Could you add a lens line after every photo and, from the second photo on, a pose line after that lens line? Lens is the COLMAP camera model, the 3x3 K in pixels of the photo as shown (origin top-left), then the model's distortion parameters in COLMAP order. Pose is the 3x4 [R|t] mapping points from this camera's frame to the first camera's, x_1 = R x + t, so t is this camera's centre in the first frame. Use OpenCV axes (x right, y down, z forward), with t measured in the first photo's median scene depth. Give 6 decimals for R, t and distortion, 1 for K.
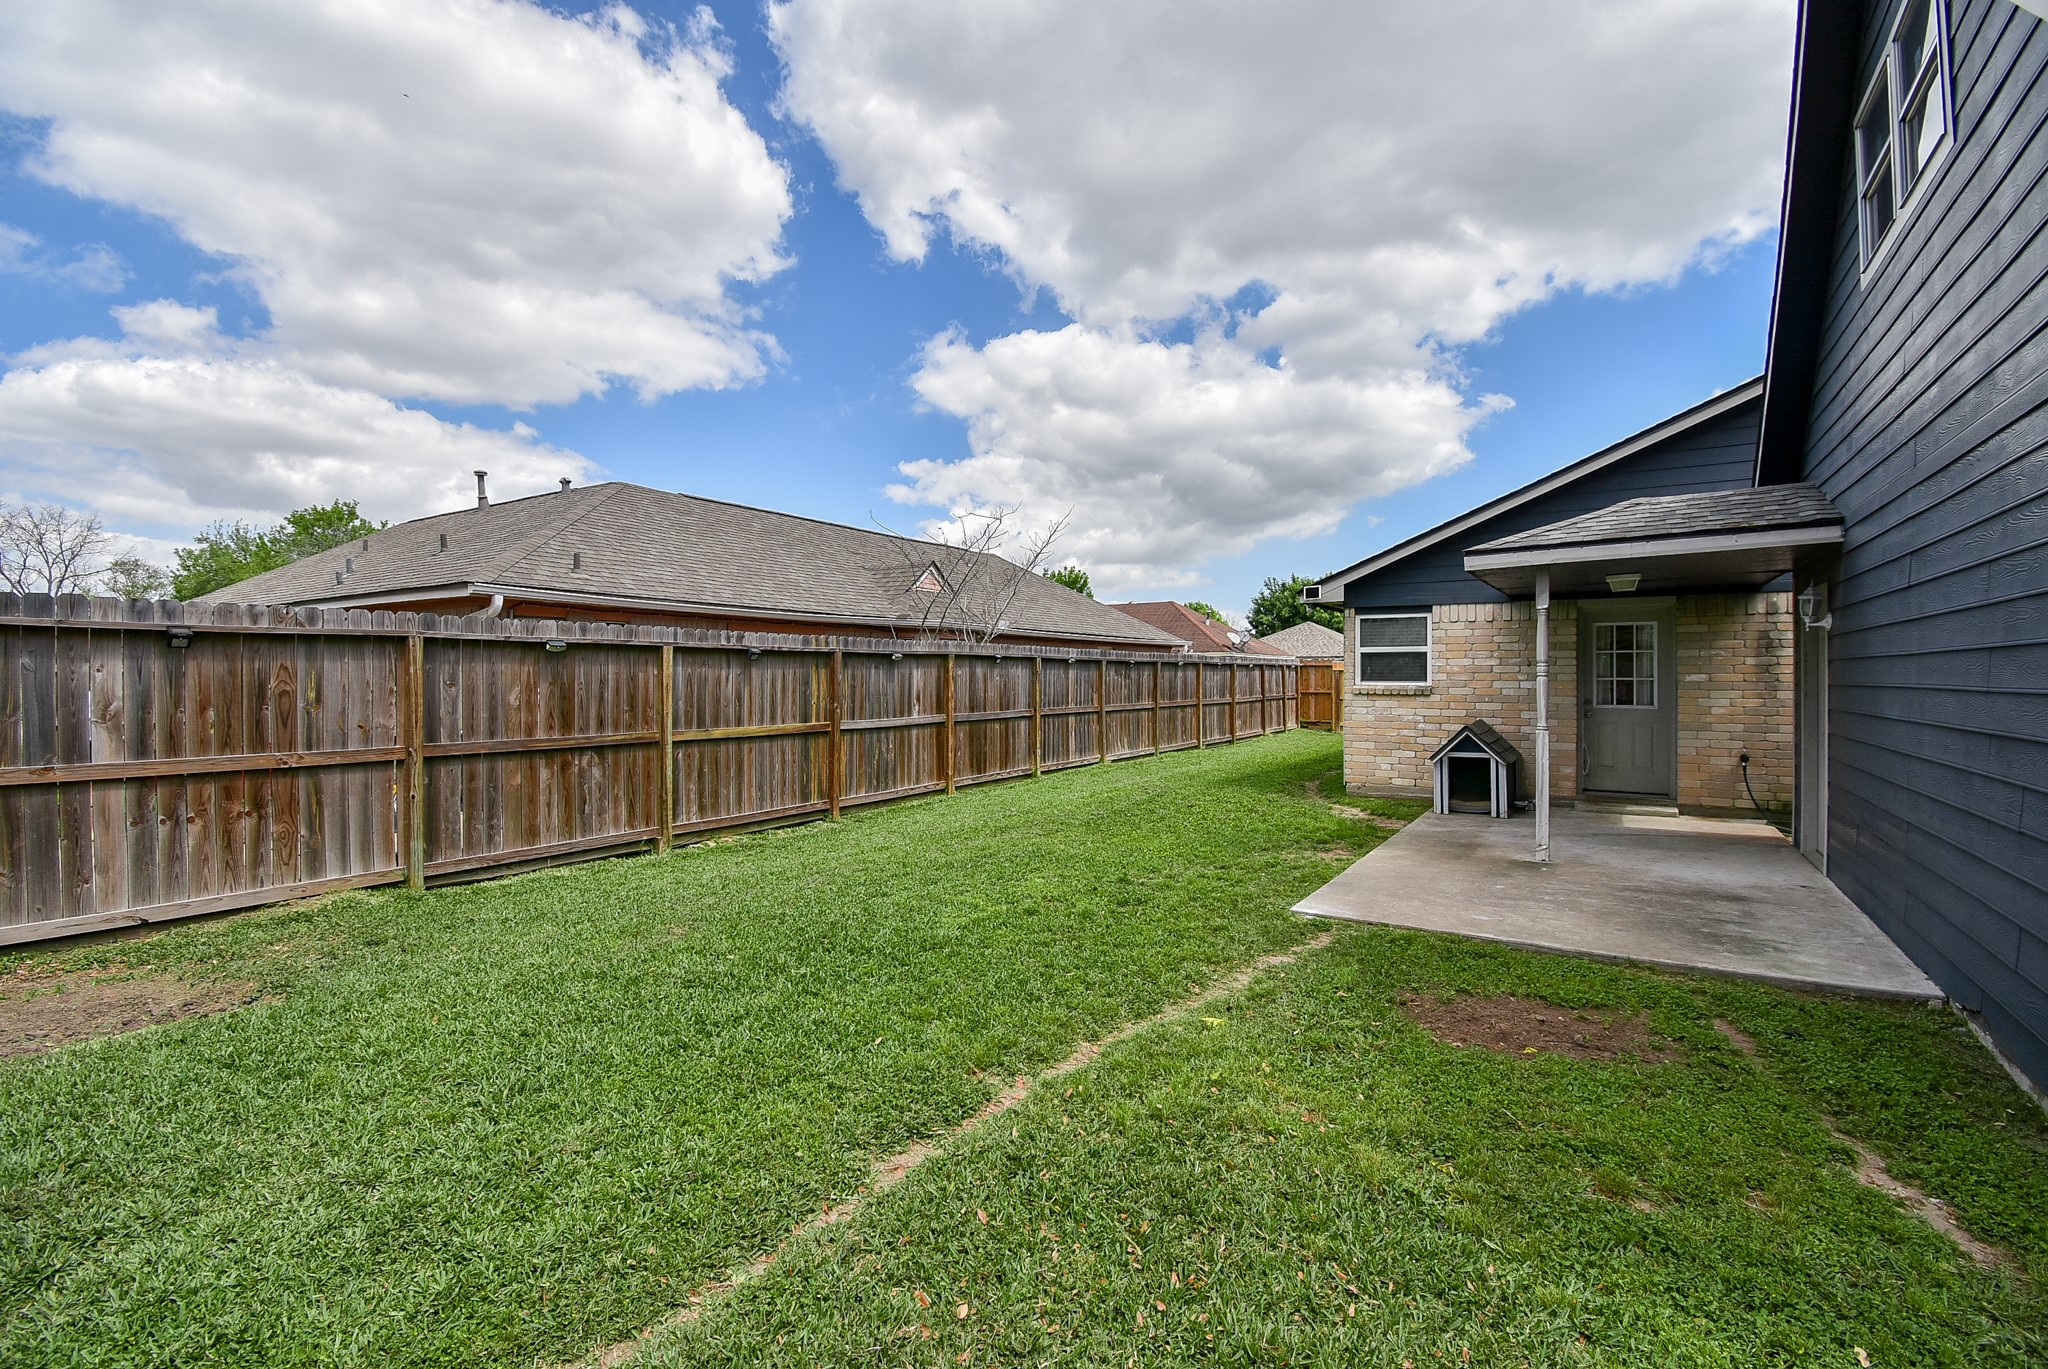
lens RADIAL K [[899.6, 0, 1020.9], [0, 899.6, 673.0], [0, 0, 1]] dist [0.020359, -0.025034]
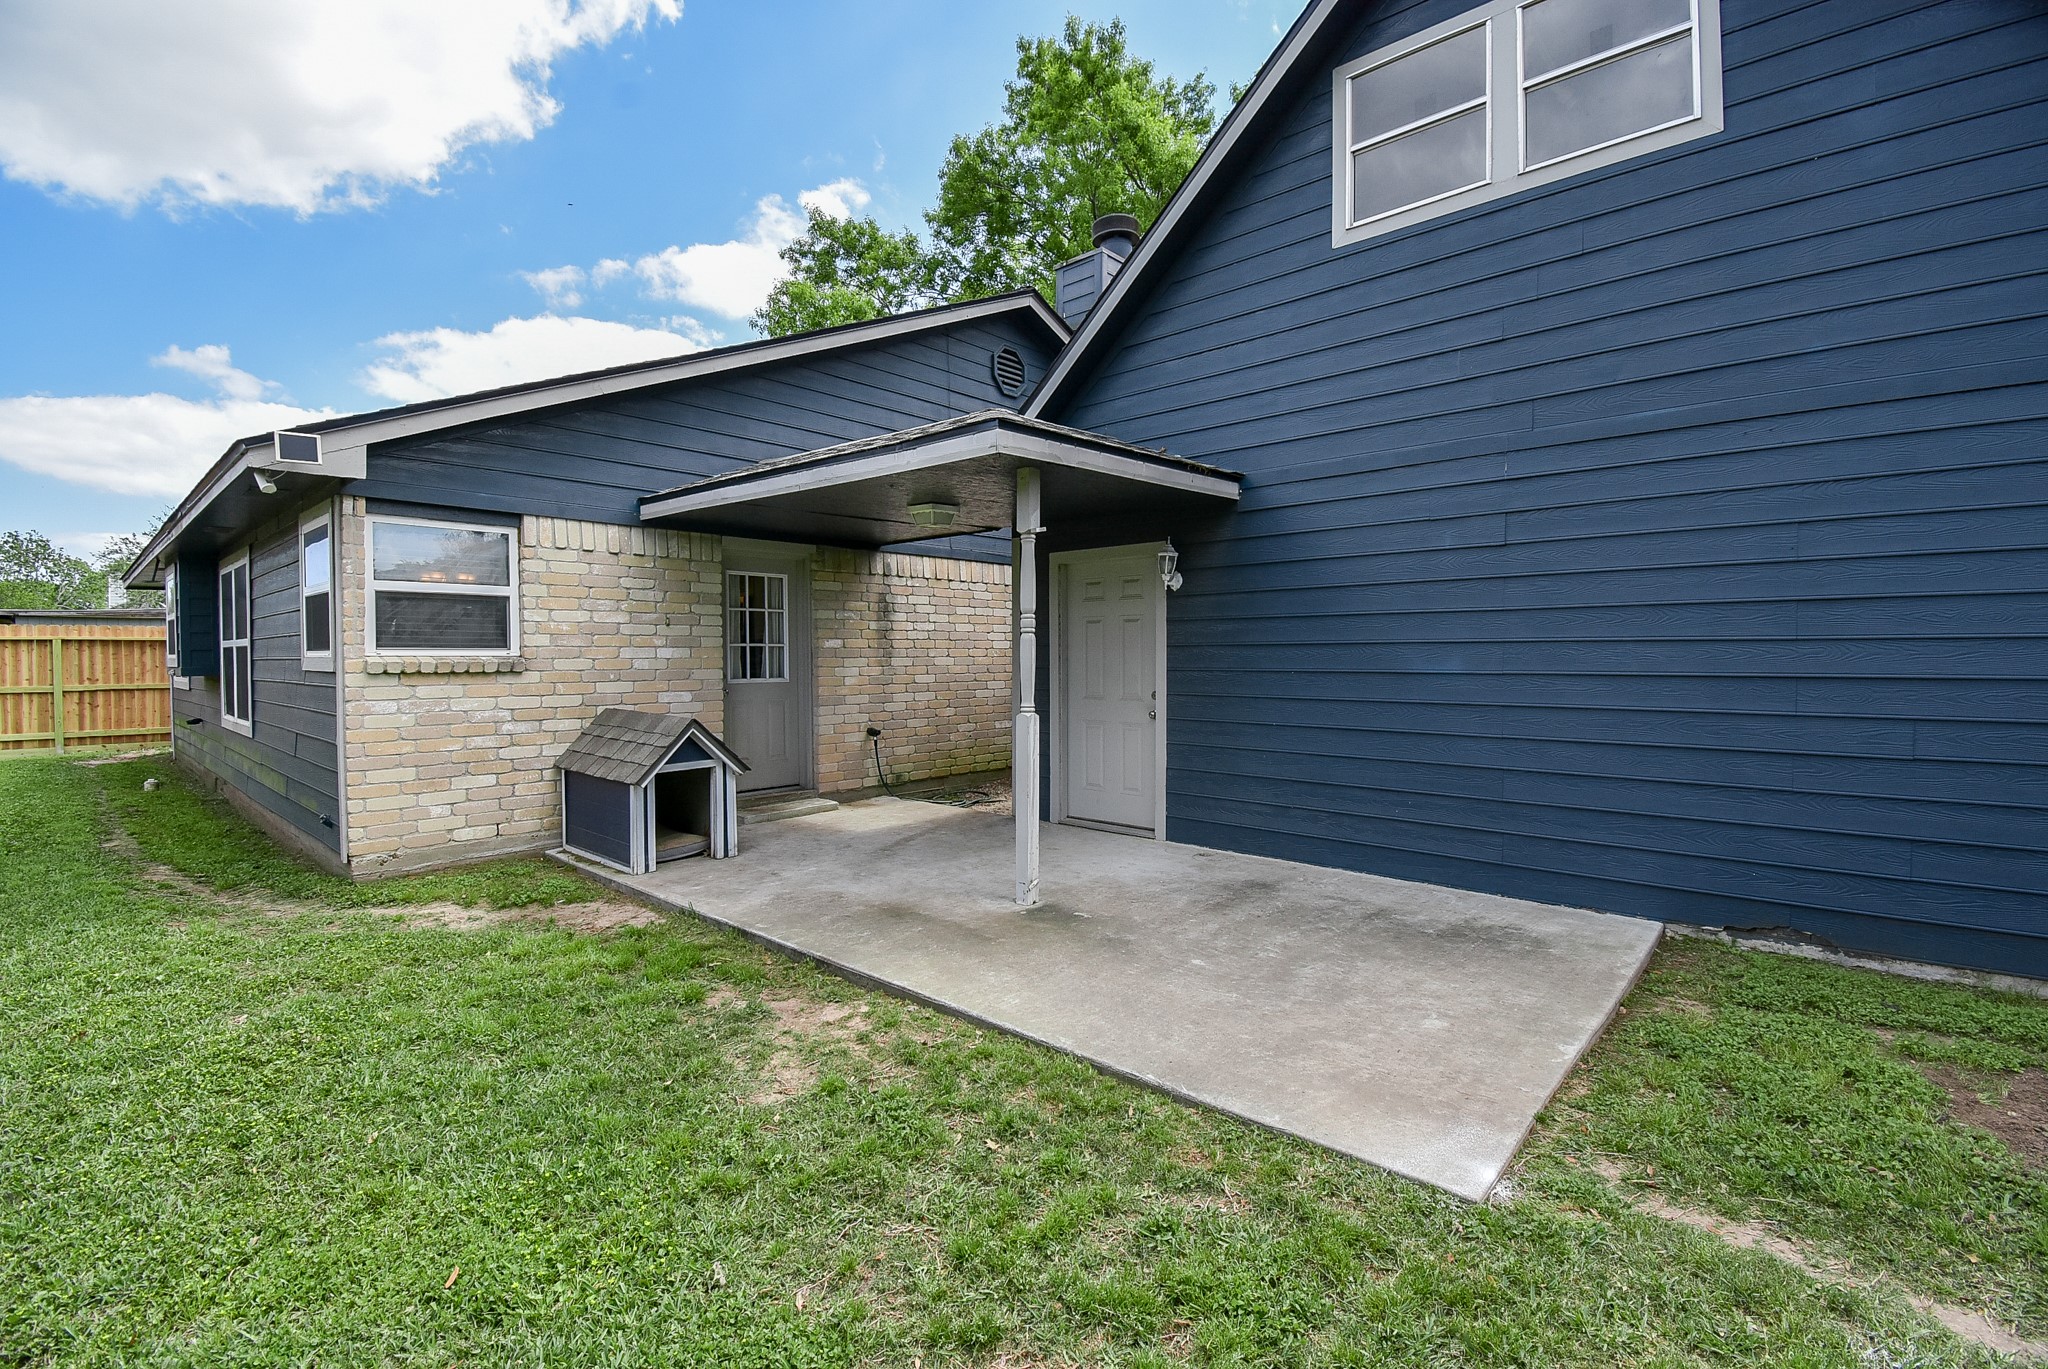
lens RADIAL K [[899.6, 0, 1020.9], [0, 899.6, 673.0], [0, 0, 1]] dist [0.020359, -0.025034]
pose [[0.160820, -0.022693, 0.986723, -0.059650], [-0.000206, 0.999735, 0.023026, 0.011552], [-0.986984, -0.003906, 0.160772, 0.587892]]
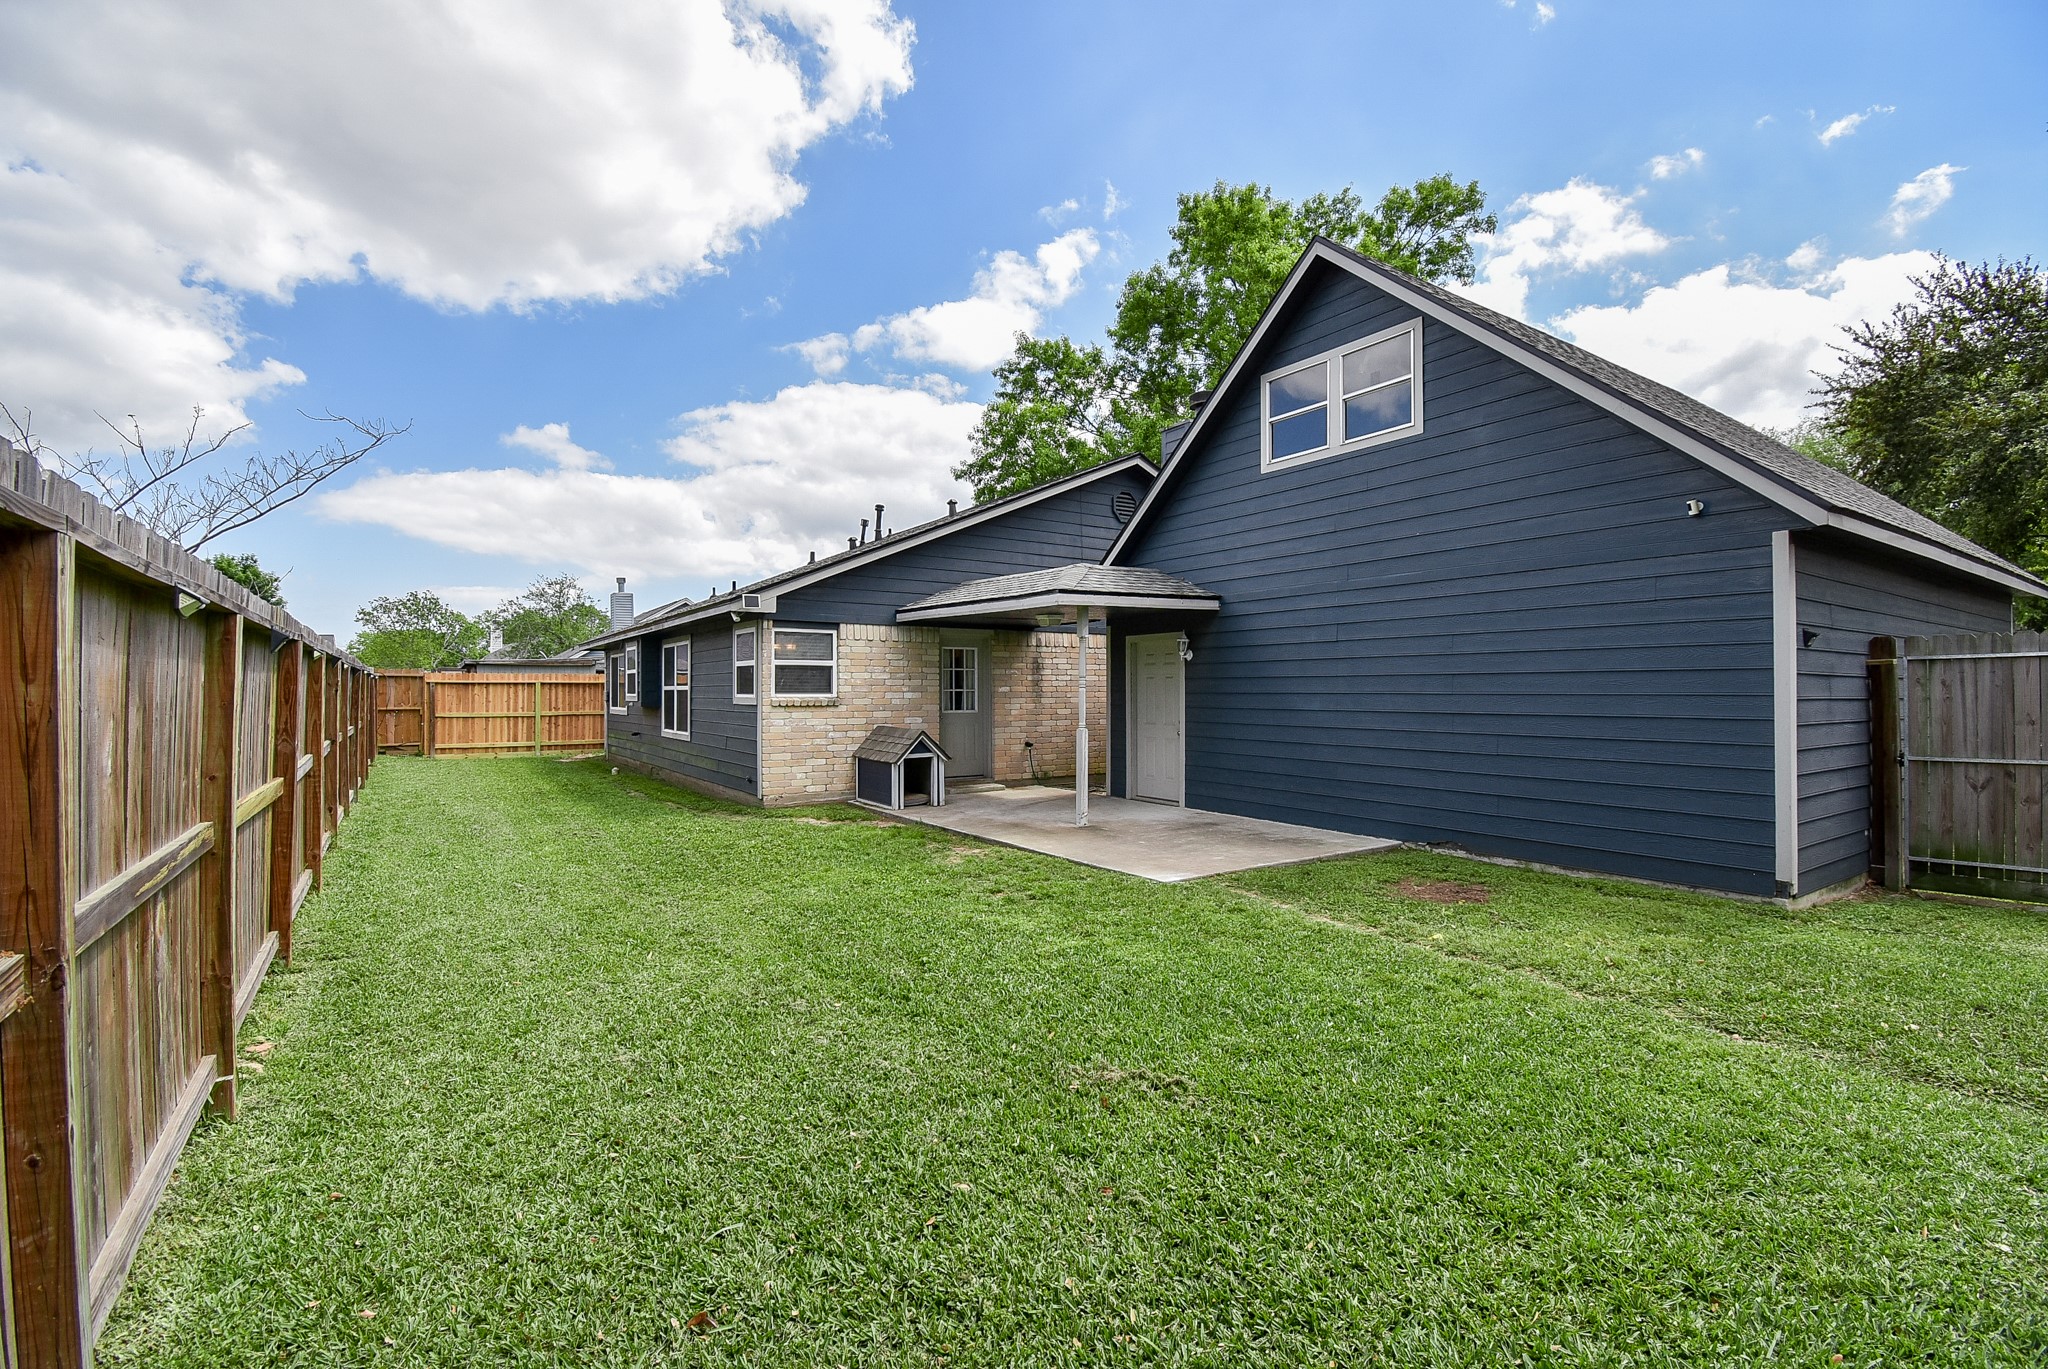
lens RADIAL K [[906.1, 0, 1022.9], [0, 906.1, 677.6], [0, 0, 1]] dist [0.020185, -0.025883]
pose [[0.390612, 0.011093, 0.920489, -0.460592], [-0.002665, 0.999937, -0.010920, 0.001928], [-0.920552, 0.001812, 0.390617, 0.362650]]
